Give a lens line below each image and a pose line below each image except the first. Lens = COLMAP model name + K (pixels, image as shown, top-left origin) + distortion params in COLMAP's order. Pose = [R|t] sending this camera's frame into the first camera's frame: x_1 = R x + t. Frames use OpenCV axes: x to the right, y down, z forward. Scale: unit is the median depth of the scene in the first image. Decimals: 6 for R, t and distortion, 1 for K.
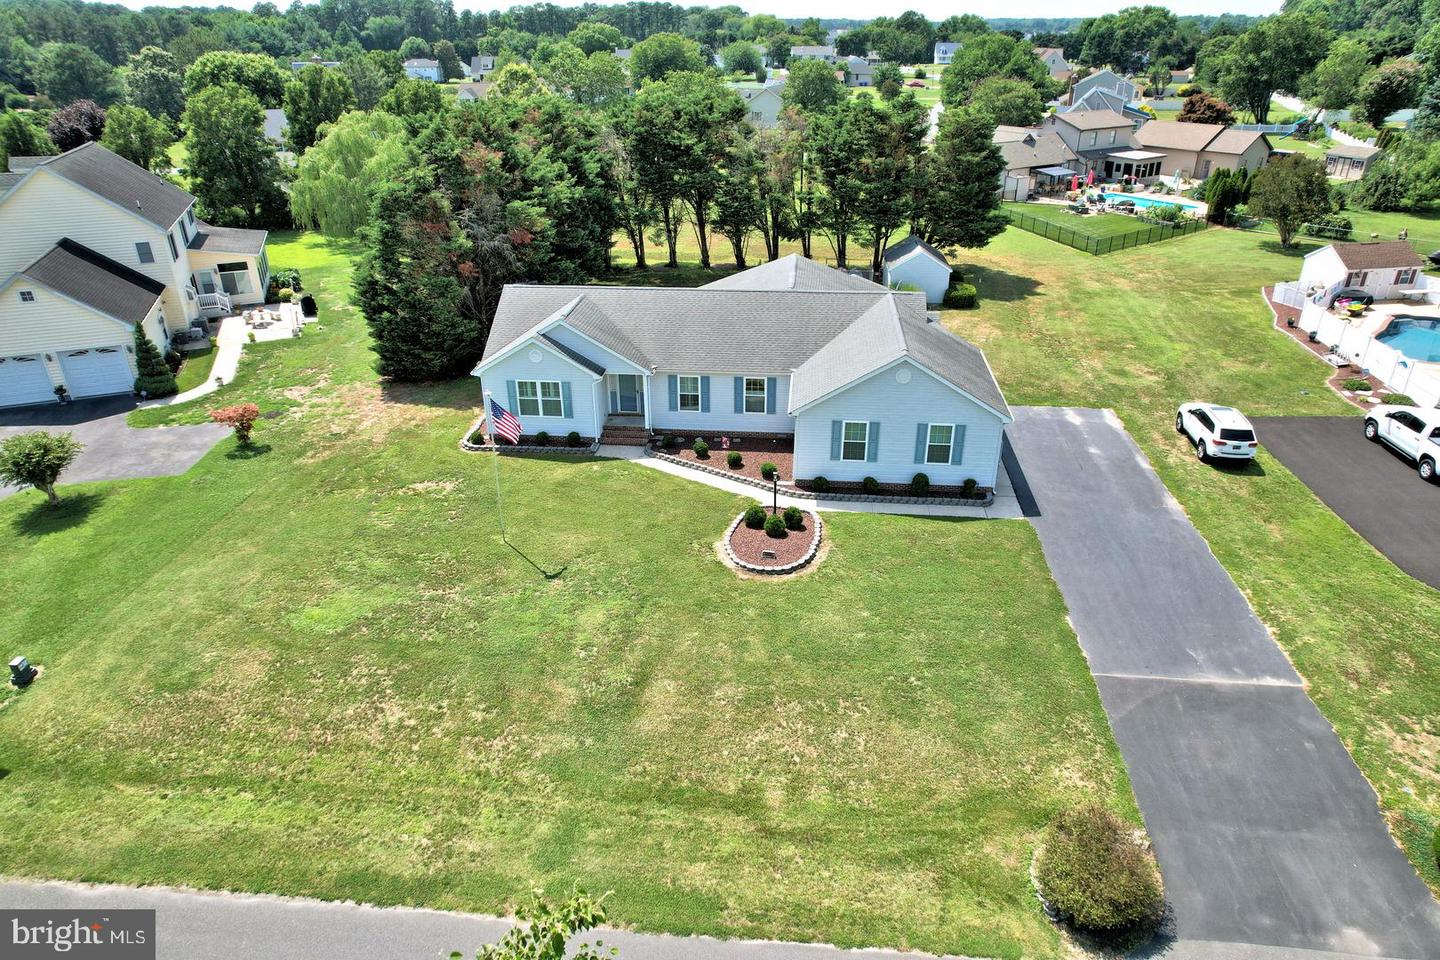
lens RADIAL K [[923.7, 0, 720.0], [0, 923.7, 480.0], [0, 0, 1]] dist [-0.069605, 0.067180]
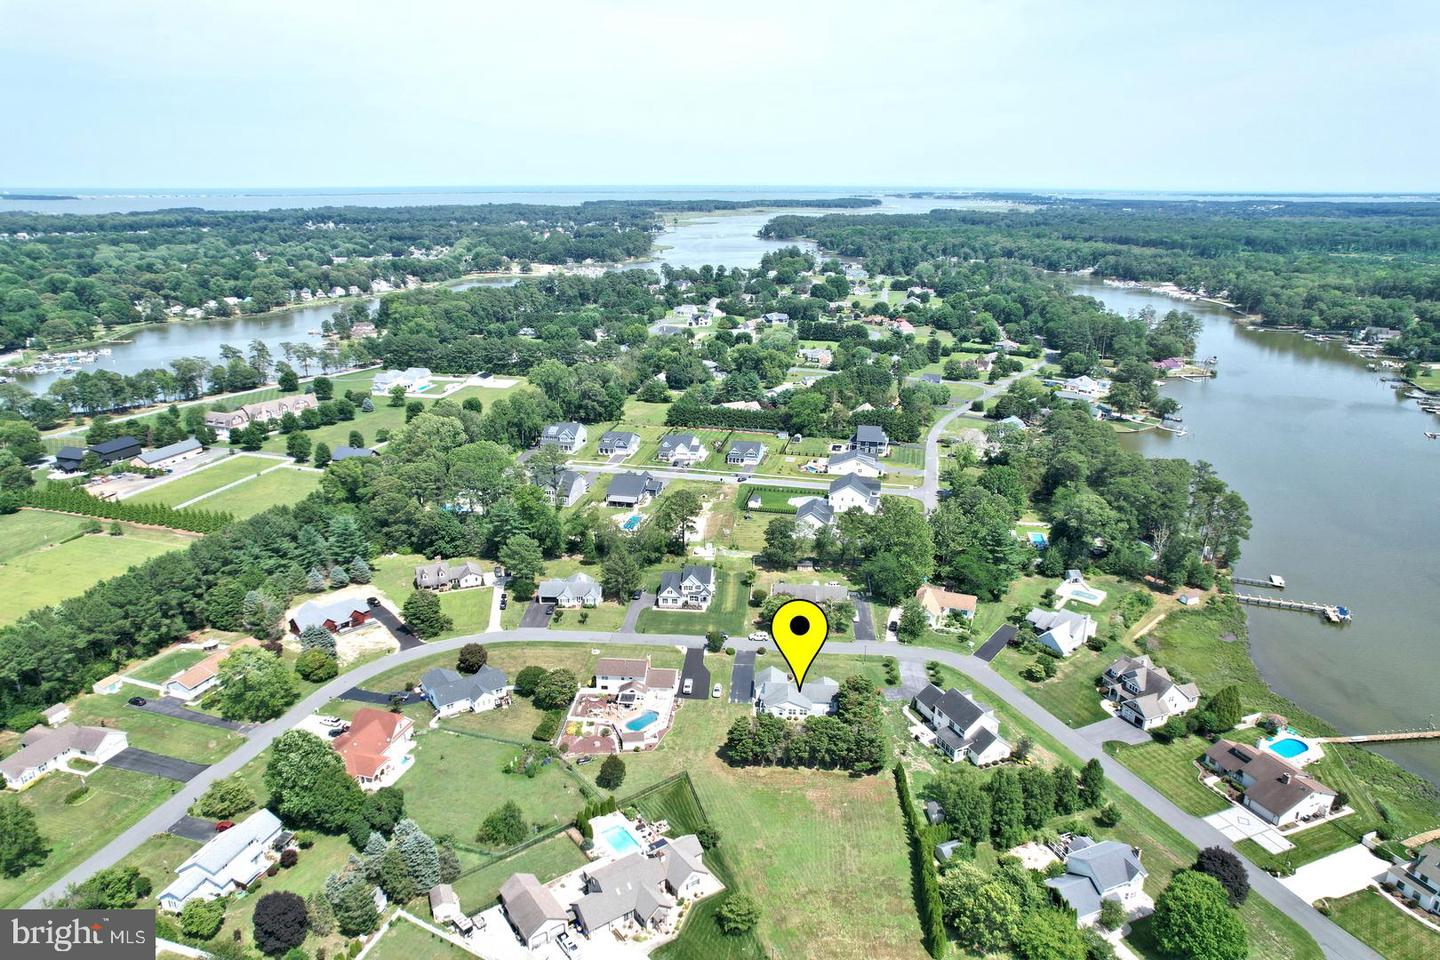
lens RADIAL K [[923.7, 0, 720.0], [0, 923.7, 480.0], [0, 0, 1]] dist [-0.069605, 0.067180]
pose [[-0.999643, 0.009741, -0.024873, 0.651231], [-0.010503, 0.712793, 0.701296, -5.271991], [0.024561, 0.701307, -0.712436, 4.306835]]
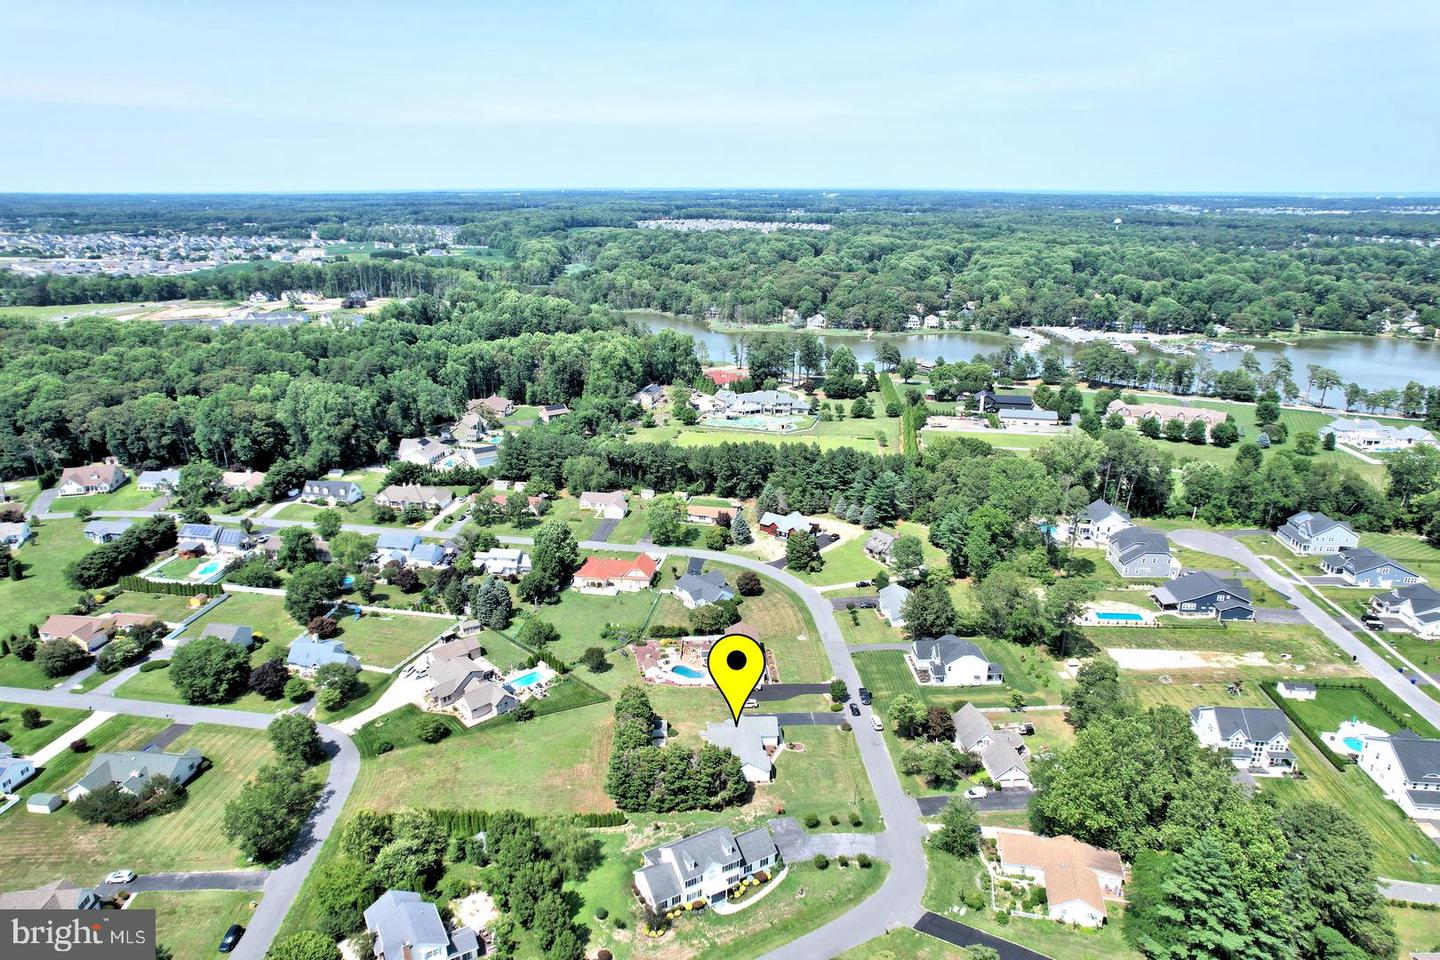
lens RADIAL K [[923.7, 0, 720.0], [0, 923.7, 480.0], [0, 0, 1]] dist [-0.069605, 0.067180]
pose [[-0.156093, -0.303471, 0.939968, -4.579557], [0.437746, 0.831822, 0.341249, -3.369822], [-0.885445, 0.464734, 0.003002, 0.452994]]
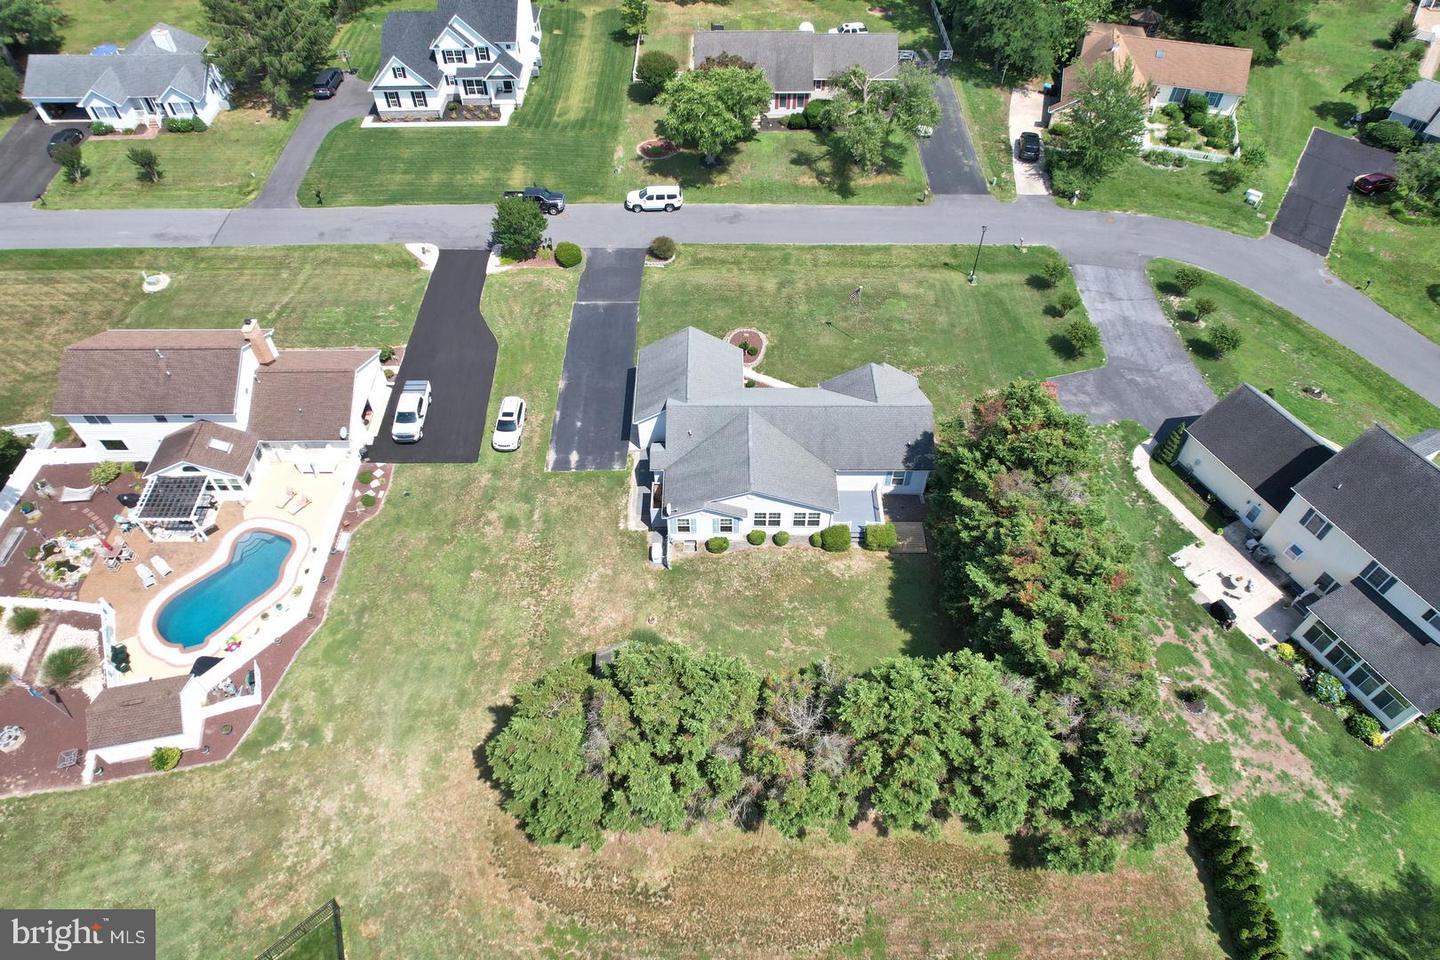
lens RADIAL K [[923.7, 0, 720.0], [0, 923.7, 480.0], [0, 0, 1]] dist [-0.069605, 0.067180]
pose [[-0.994711, 0.084434, -0.058496, 0.239683], [-0.036326, 0.243515, 0.969217, -1.781467], [0.096080, 0.966215, -0.239160, 1.551994]]
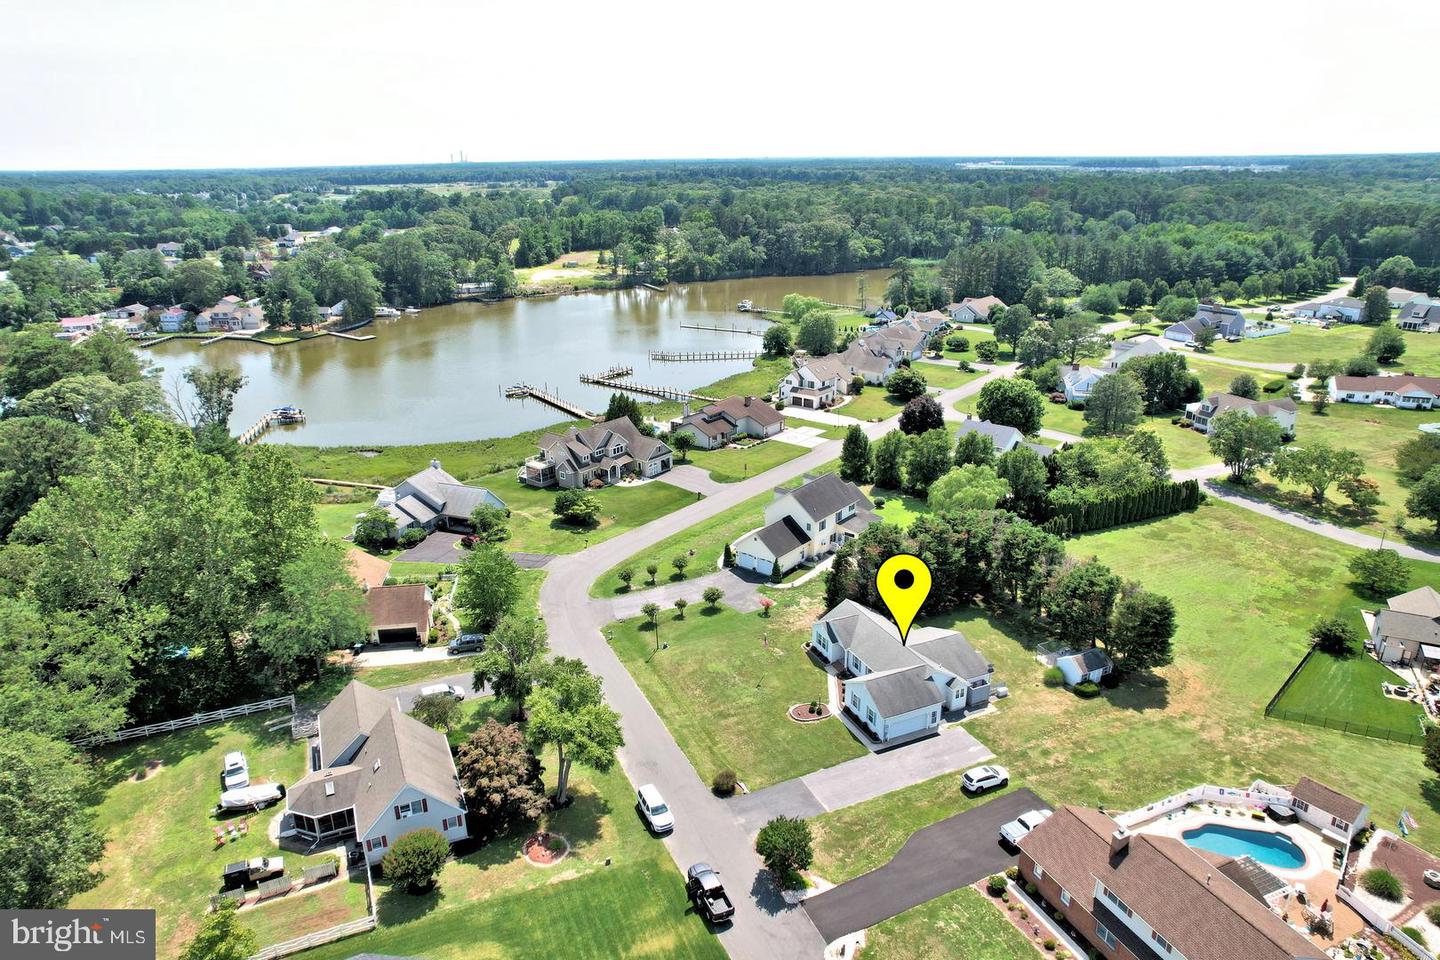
lens RADIAL K [[923.7, 0, 720.0], [0, 923.7, 480.0], [0, 0, 1]] dist [-0.069605, 0.067180]
pose [[0.501213, 0.294482, -0.813675, 1.854895], [-0.380348, 0.919581, 0.098522, -0.716605], [0.777252, 0.260099, 0.572911, -1.058608]]
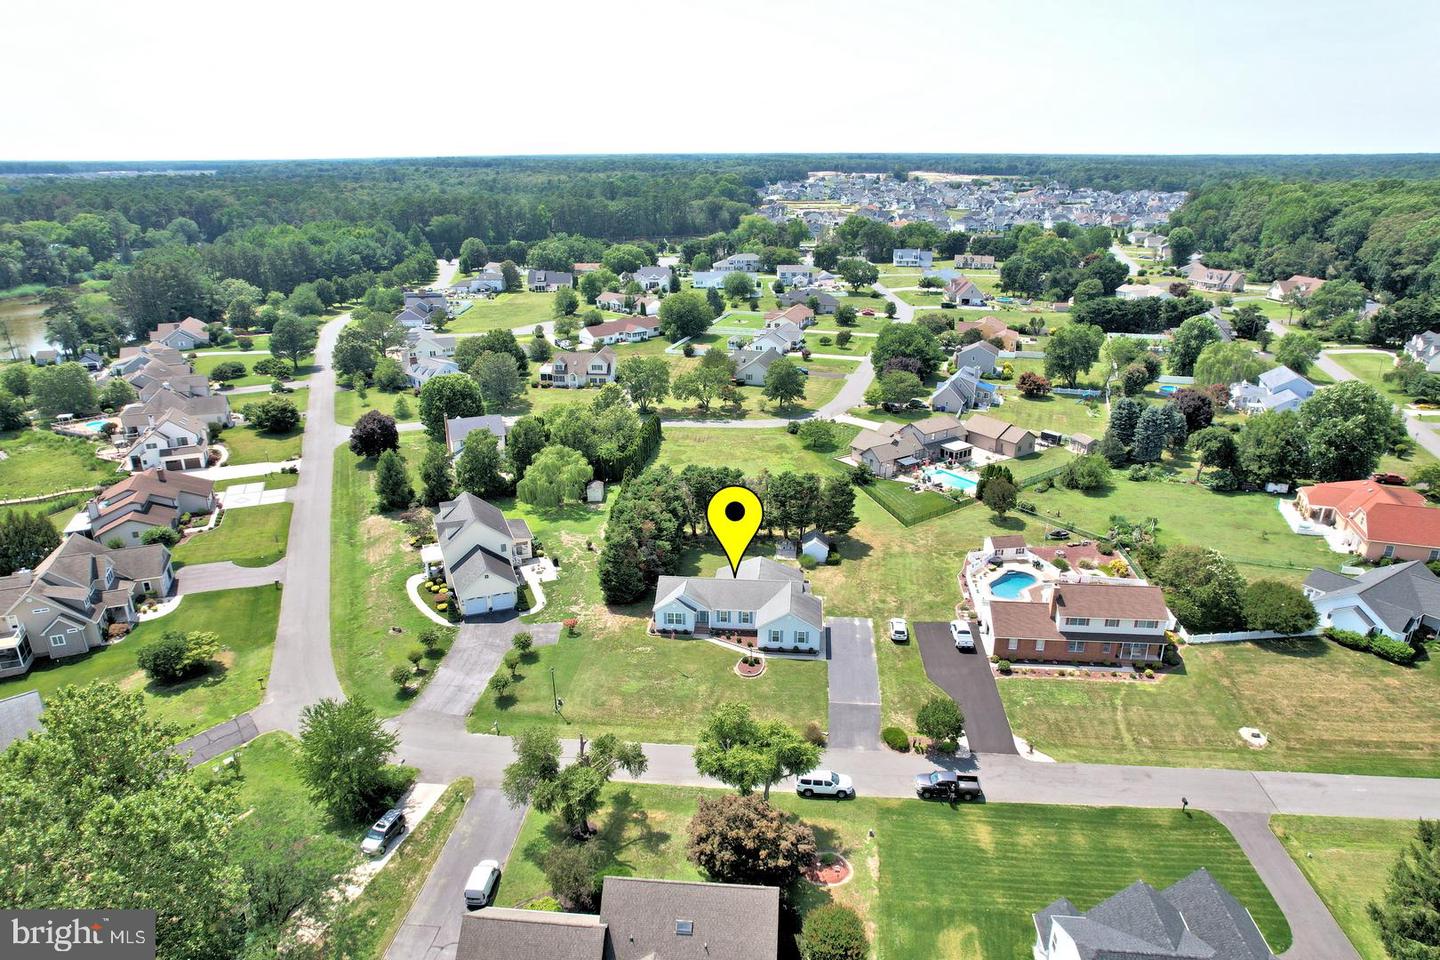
lens RADIAL K [[923.7, 0, 720.0], [0, 923.7, 480.0], [0, 0, 1]] dist [-0.069605, 0.067180]
pose [[0.999987, 0.002768, 0.004376, -0.059697], [-0.002242, 0.993264, -0.115856, -0.186772], [-0.004667, 0.115844, 0.993256, -2.032336]]
